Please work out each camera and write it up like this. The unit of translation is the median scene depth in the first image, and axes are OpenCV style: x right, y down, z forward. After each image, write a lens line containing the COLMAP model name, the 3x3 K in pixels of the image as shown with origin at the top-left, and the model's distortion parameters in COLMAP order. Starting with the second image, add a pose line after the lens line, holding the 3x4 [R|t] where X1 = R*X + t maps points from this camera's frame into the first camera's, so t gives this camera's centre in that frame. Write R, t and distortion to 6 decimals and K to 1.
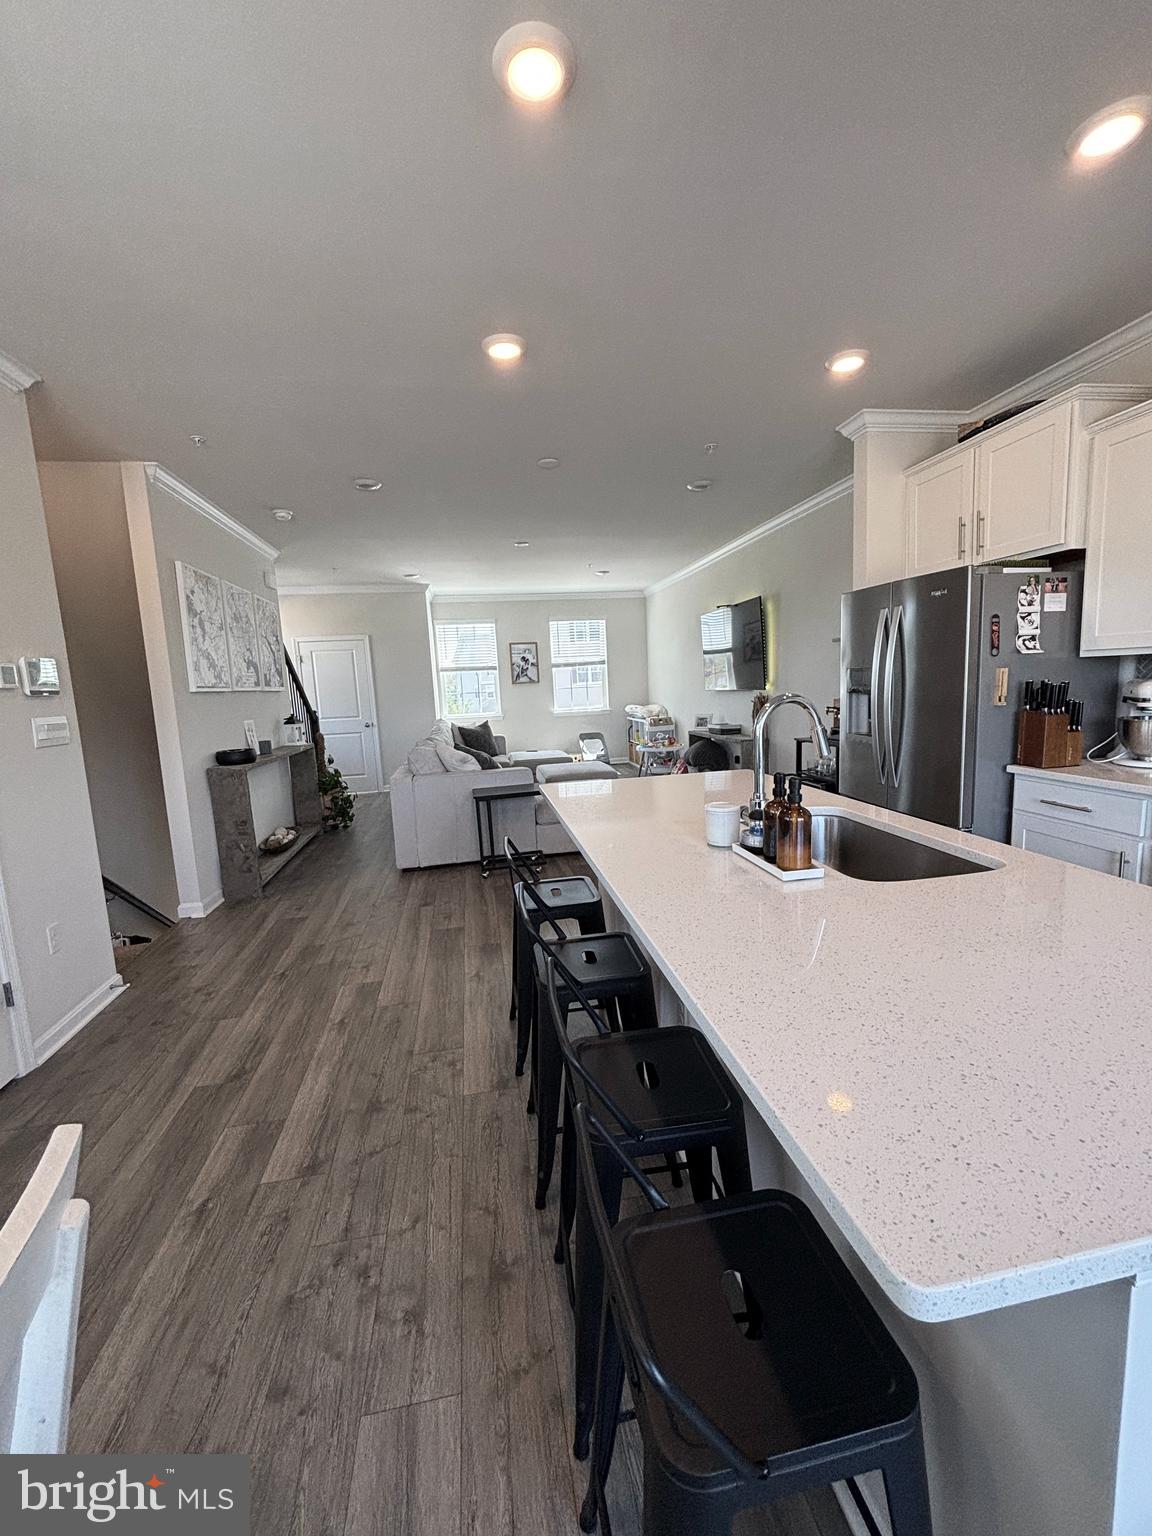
lens RADIAL K [[618.1, 0, 582.4], [0, 618.1, 766.2], [0, 0, 1]] dist [0.001173, -0.000407]
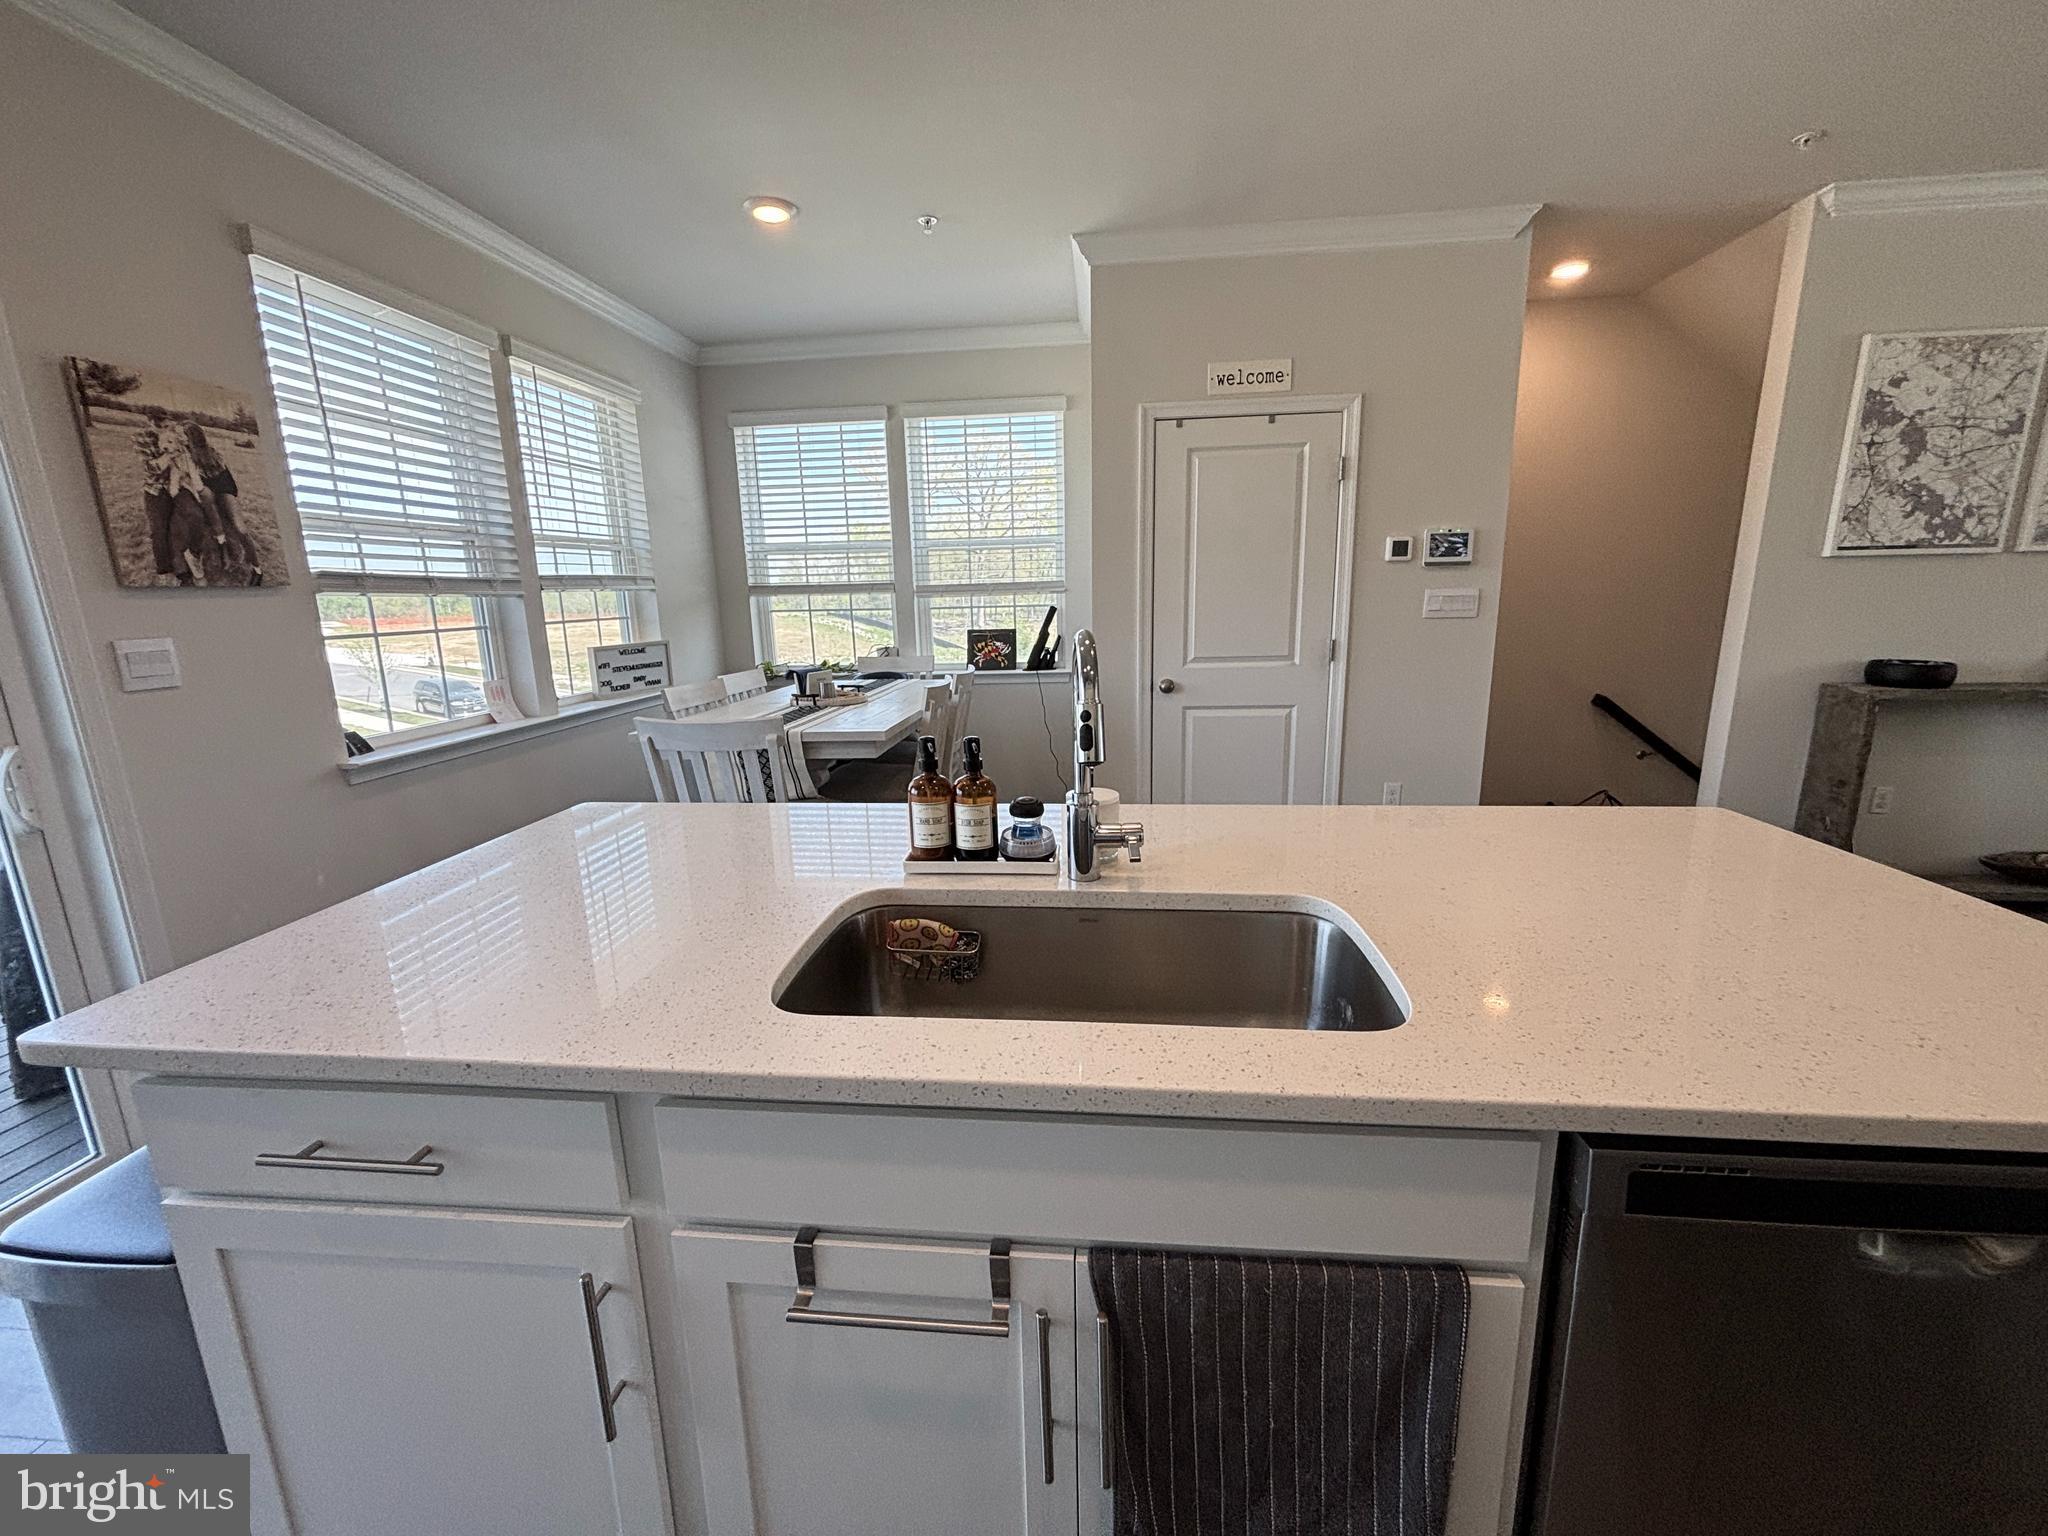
lens RADIAL K [[824.1, 0, 1019.2], [0, 824.1, 766.7], [0, 0, 1]] dist [0.001173, -0.000407]
pose [[-0.282501, 0.253930, -0.925047, 0.411796], [-0.094463, 0.952276, 0.290253, -0.081251], [0.954604, 0.169379, -0.245032, 0.452087]]
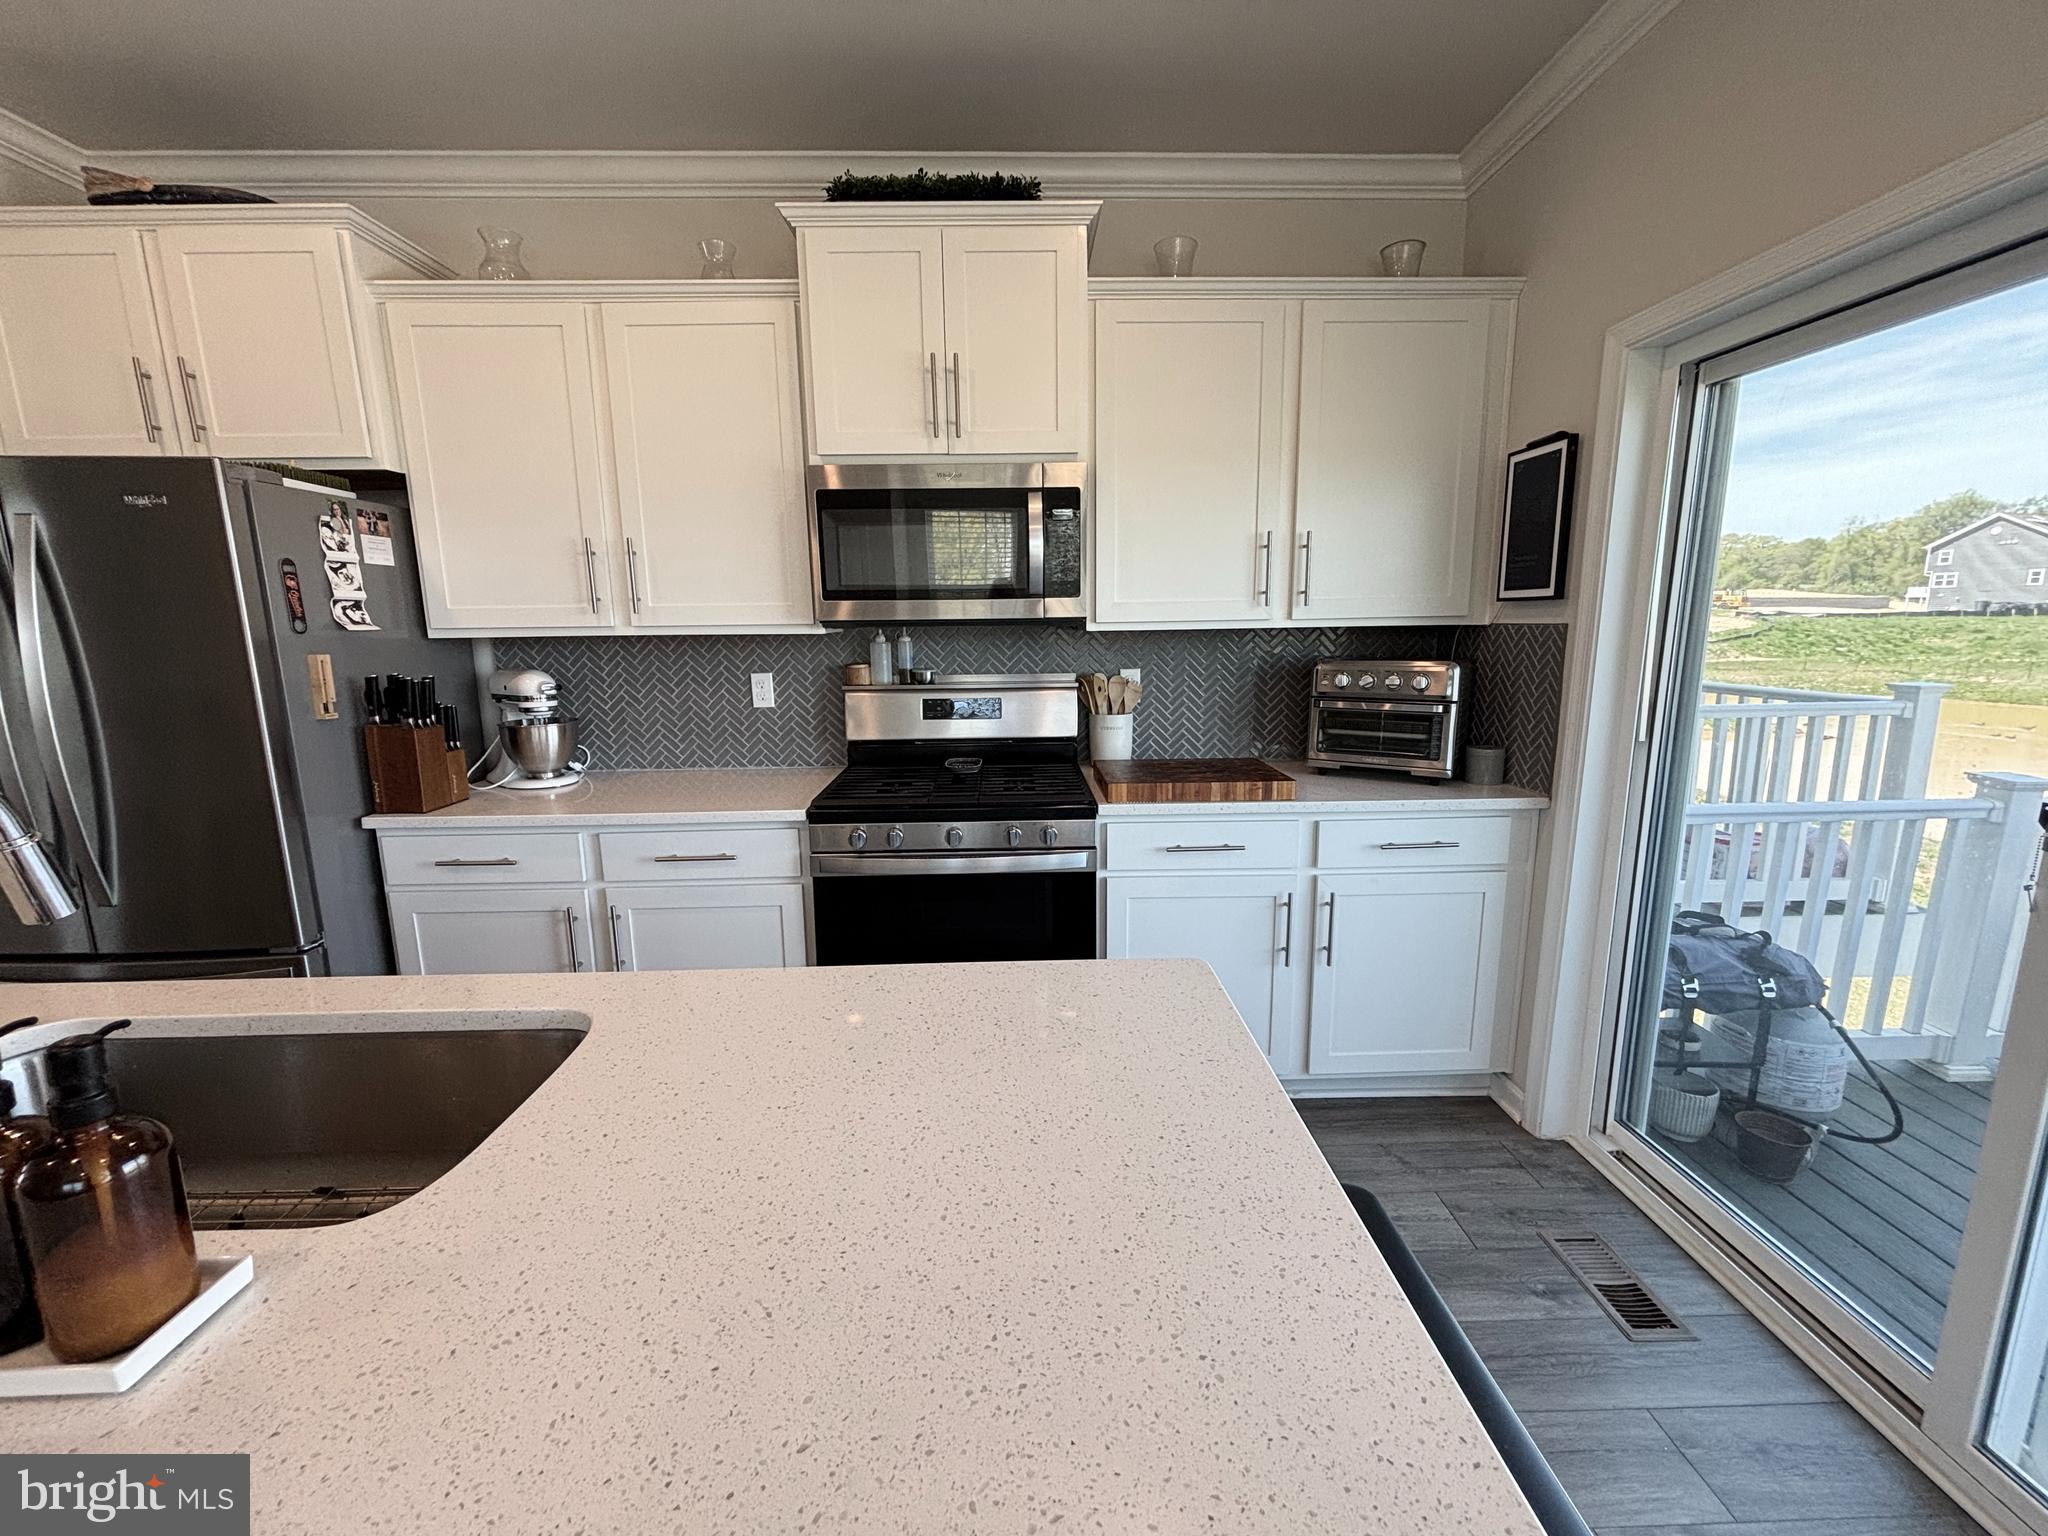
lens RADIAL K [[824.1, 0, 1018.9], [0, 824.1, 762.4], [0, 0, 1]] dist [0.001173, -0.000407]
pose [[0.164510, -0.125069, 0.978414, 0.015630], [0.140556, 0.984779, 0.102250, -0.030581], [-0.976310, 0.120701, 0.179585, 0.156568]]
